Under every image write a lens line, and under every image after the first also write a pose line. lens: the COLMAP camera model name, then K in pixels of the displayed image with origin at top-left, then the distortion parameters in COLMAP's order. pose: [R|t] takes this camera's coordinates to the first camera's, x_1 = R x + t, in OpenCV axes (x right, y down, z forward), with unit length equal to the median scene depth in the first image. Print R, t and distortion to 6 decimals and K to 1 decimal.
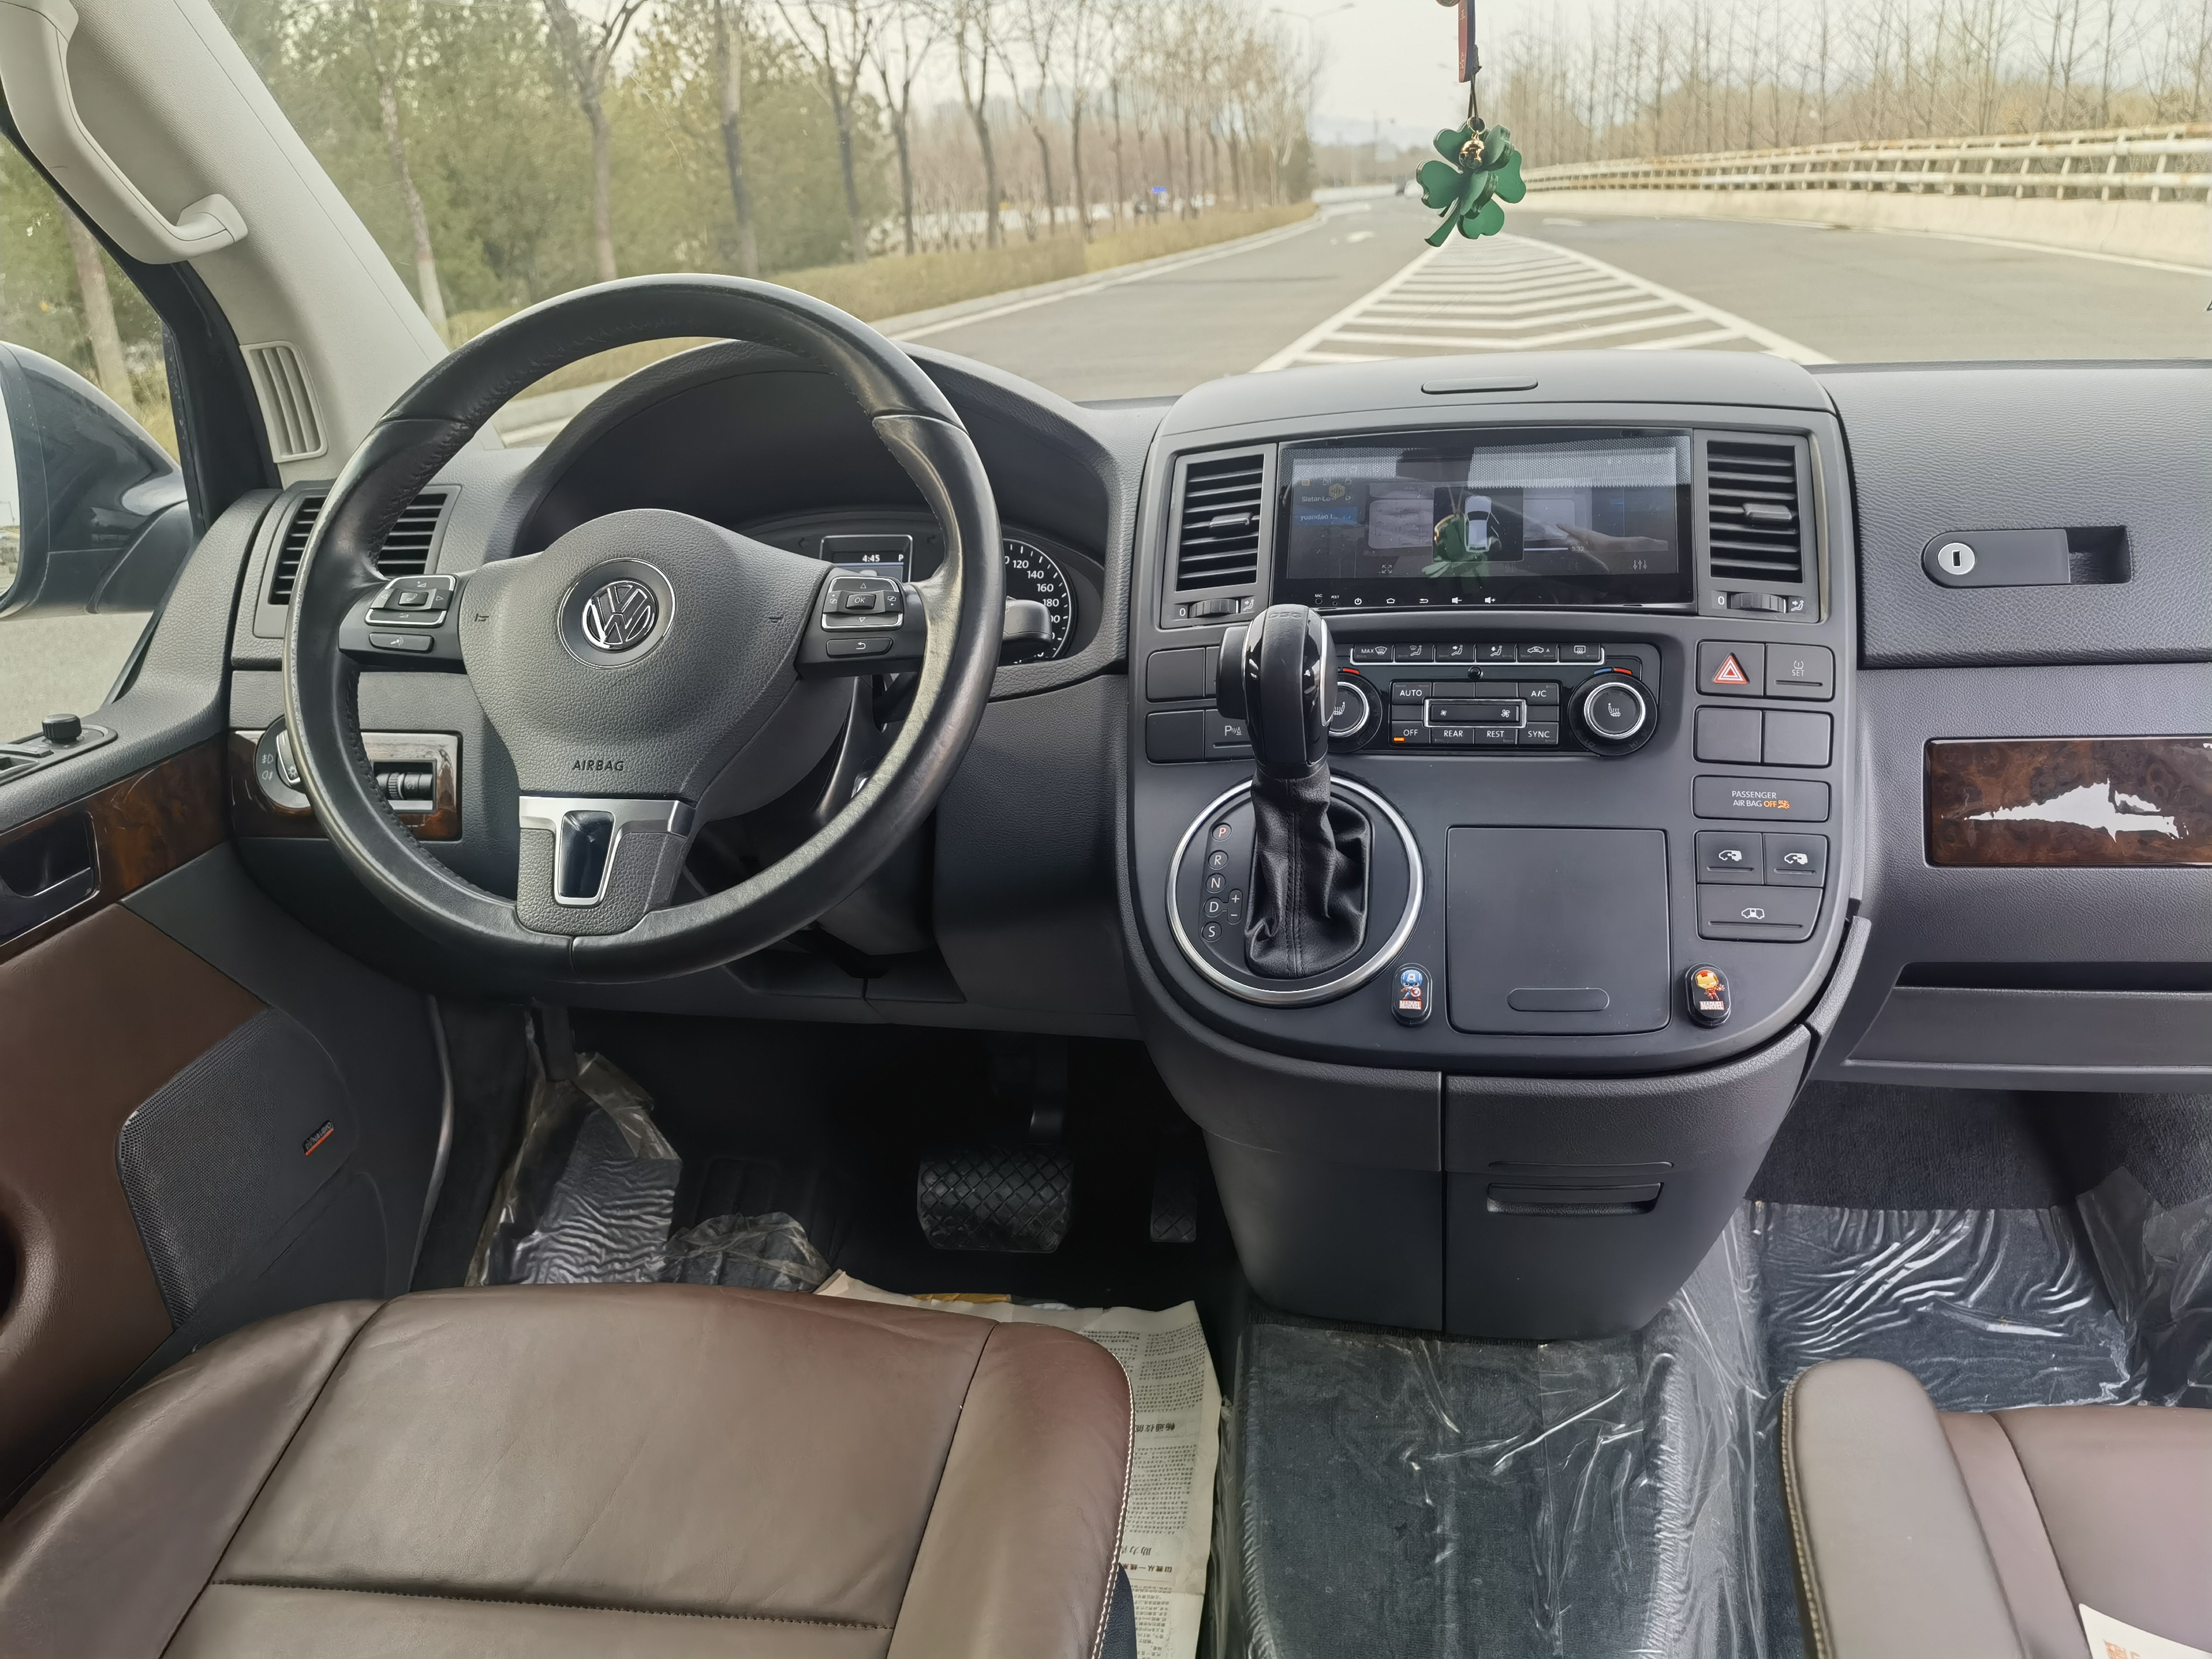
lens RADIAL K [[1761.4, 0, 1131.6], [0, 1761.4, 863.1], [0, 0, 1]] dist [0.112325, 0.003204]
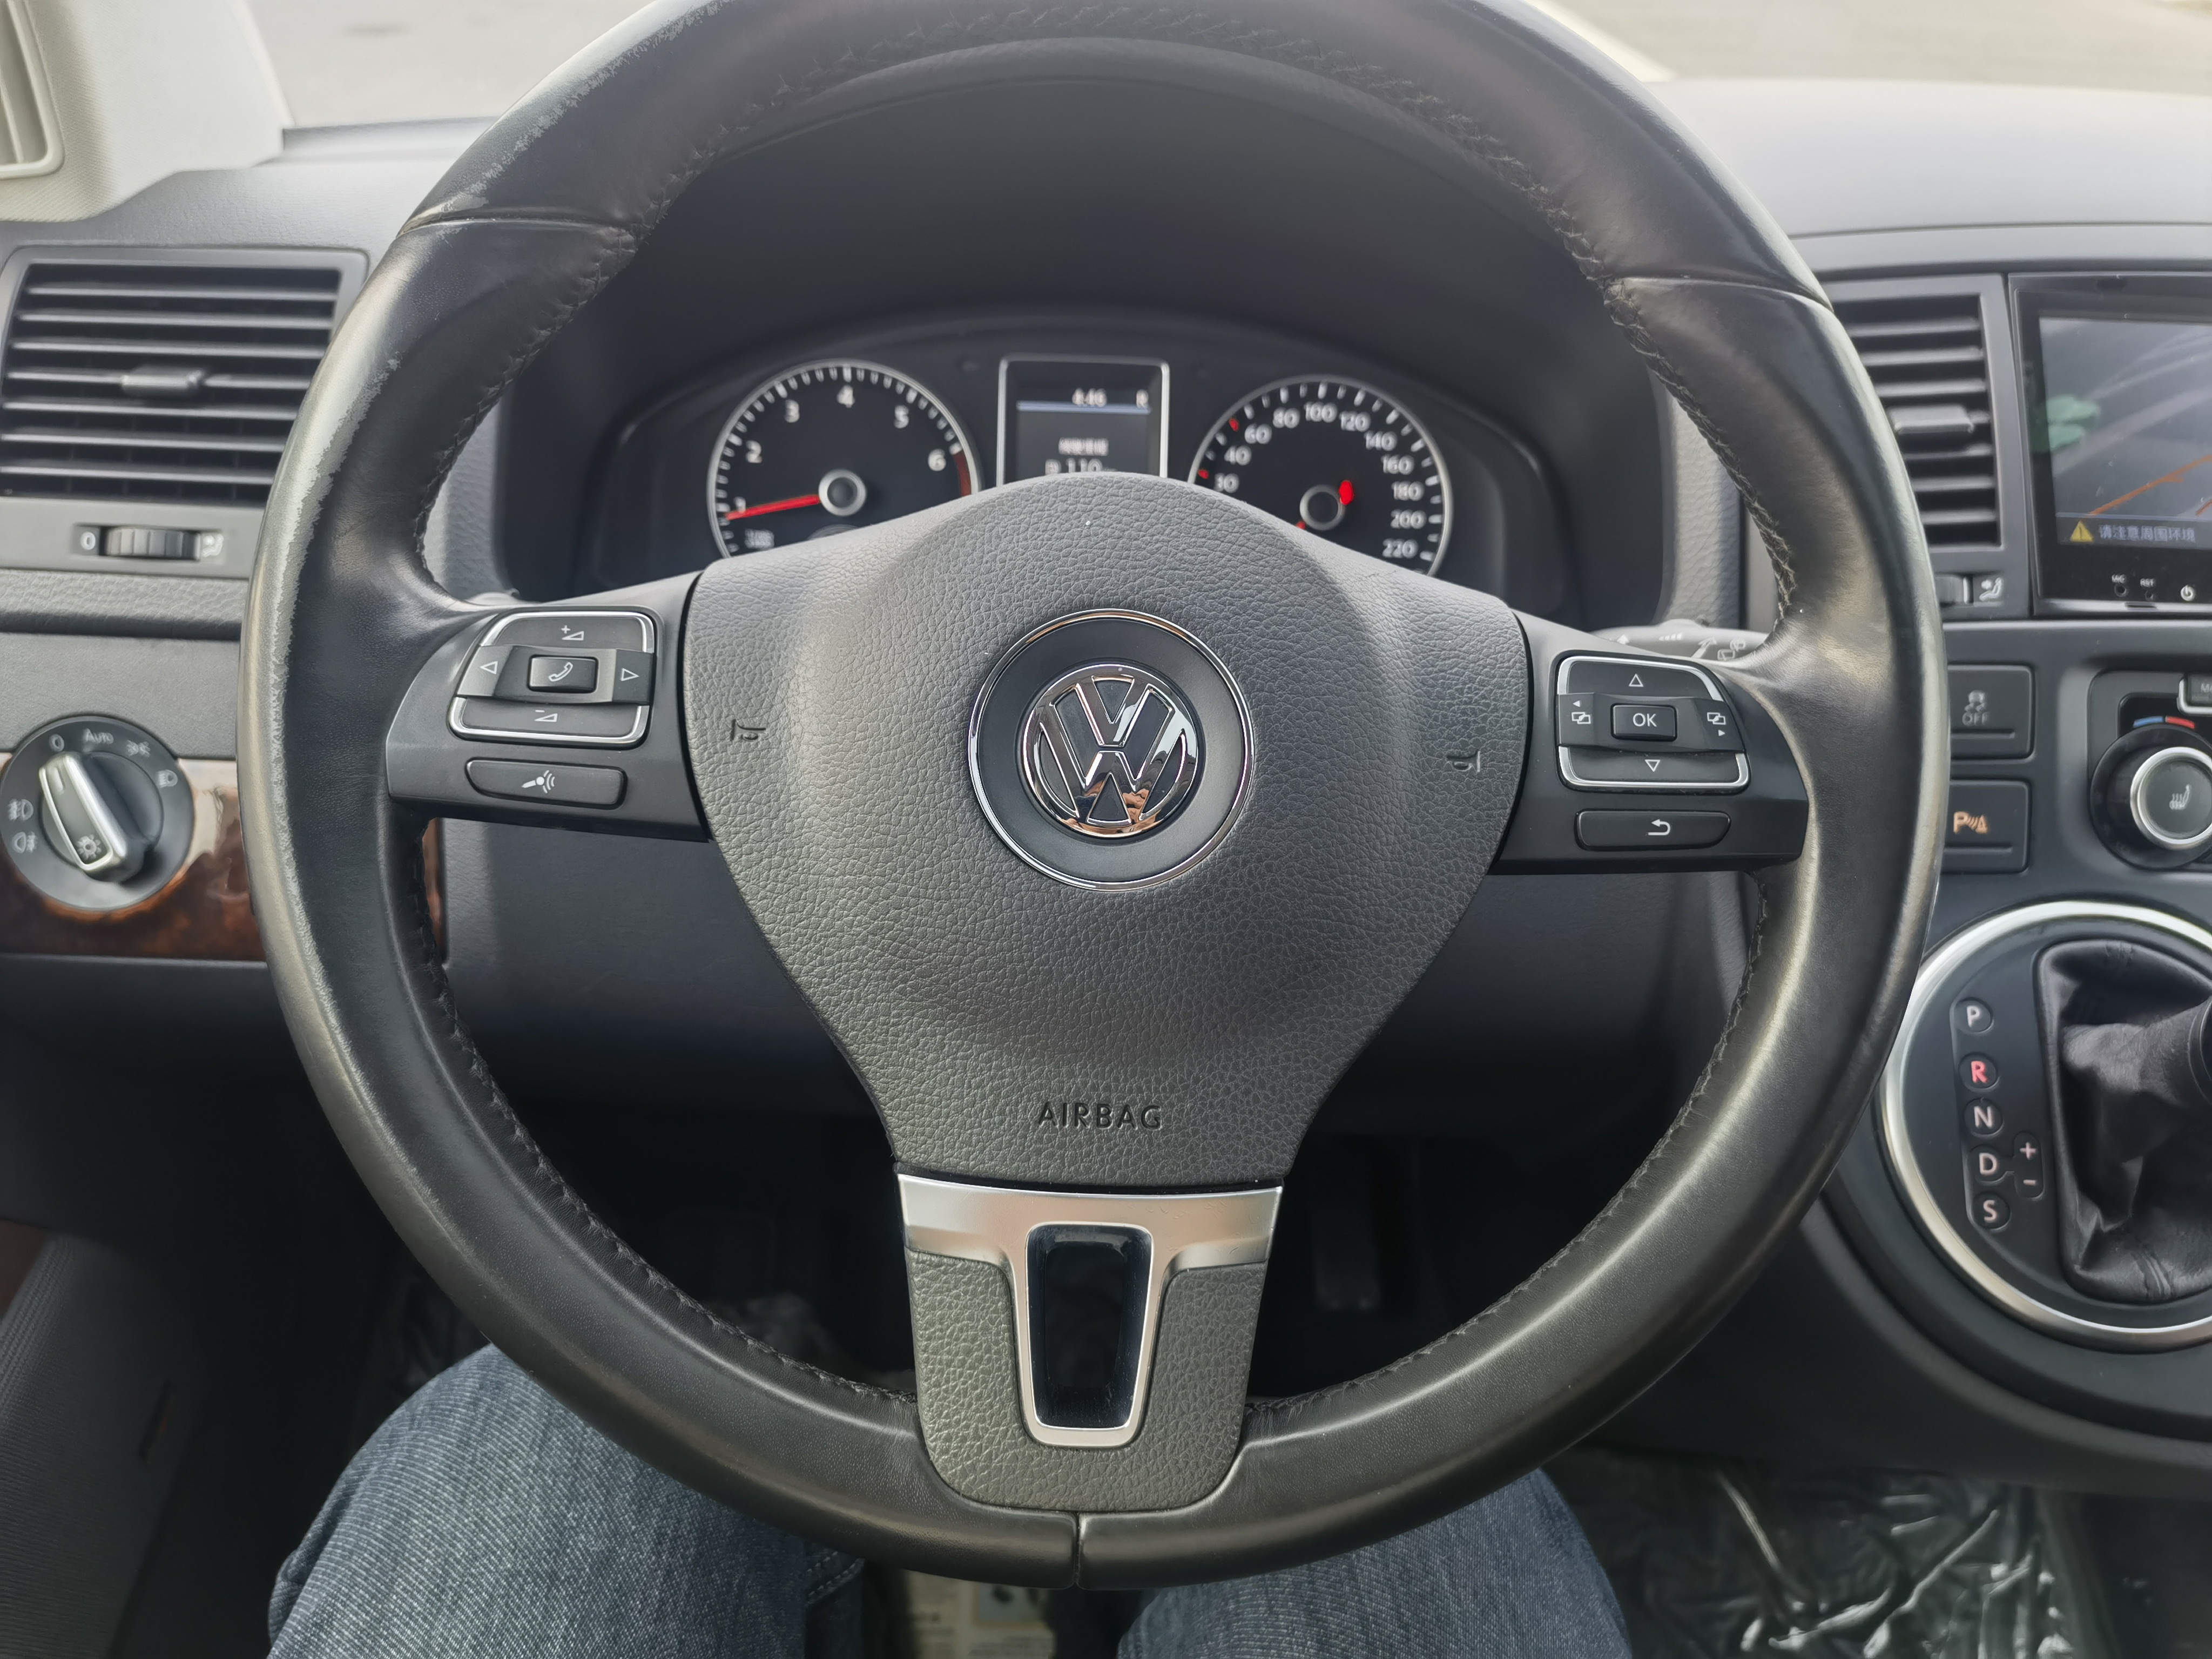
lens RADIAL K [[1751.0, 0, 1106.0], [0, 1751.0, 829.5], [0, 0, 1]] dist [0.131978, -0.166755]
pose [[0.978021, -0.024780, 0.207029, -0.339982], [-0.014843, 0.982120, 0.187673, -0.180956], [-0.207978, -0.186621, 0.960166, 0.524363]]
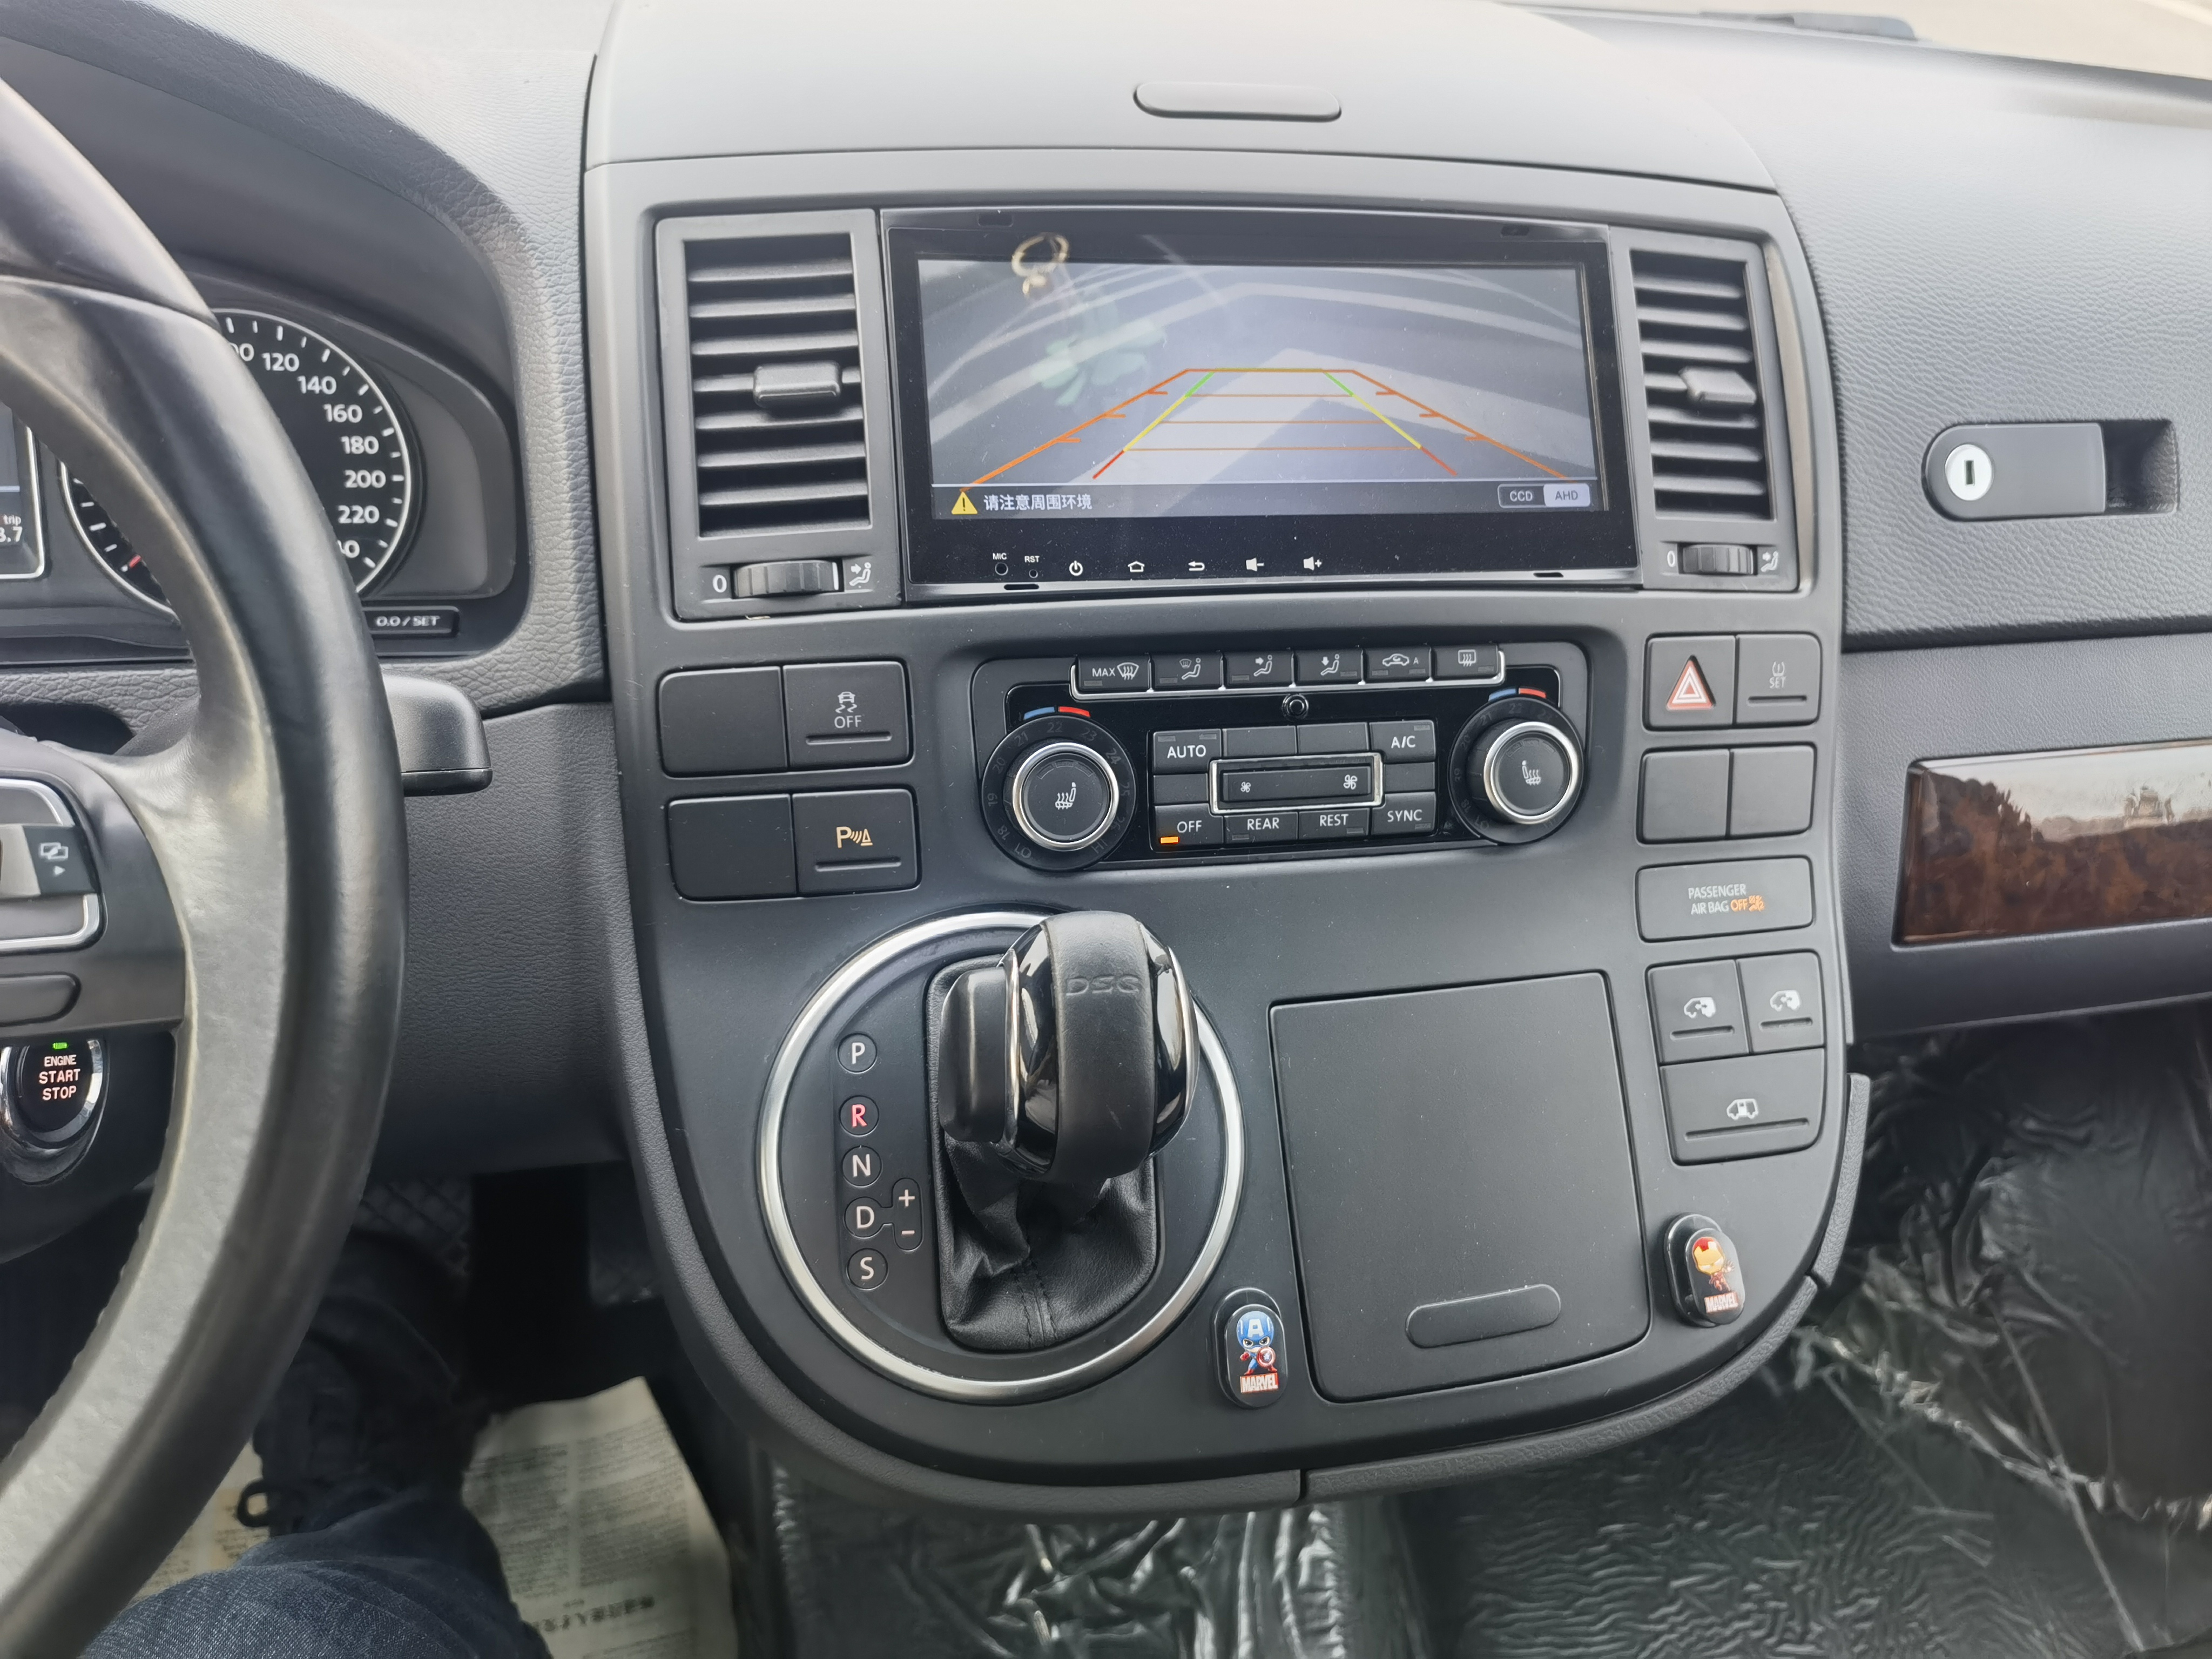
lens RADIAL K [[1783.7, 0, 1106.0], [0, 1783.7, 829.5], [0, 0, 1]] dist [0.015922, 0.123675]
pose [[0.918238, -0.113892, 0.379299, -0.071821], [0.010570, 0.964462, 0.264010, -0.217801], [-0.395888, -0.238415, 0.886809, 0.533252]]
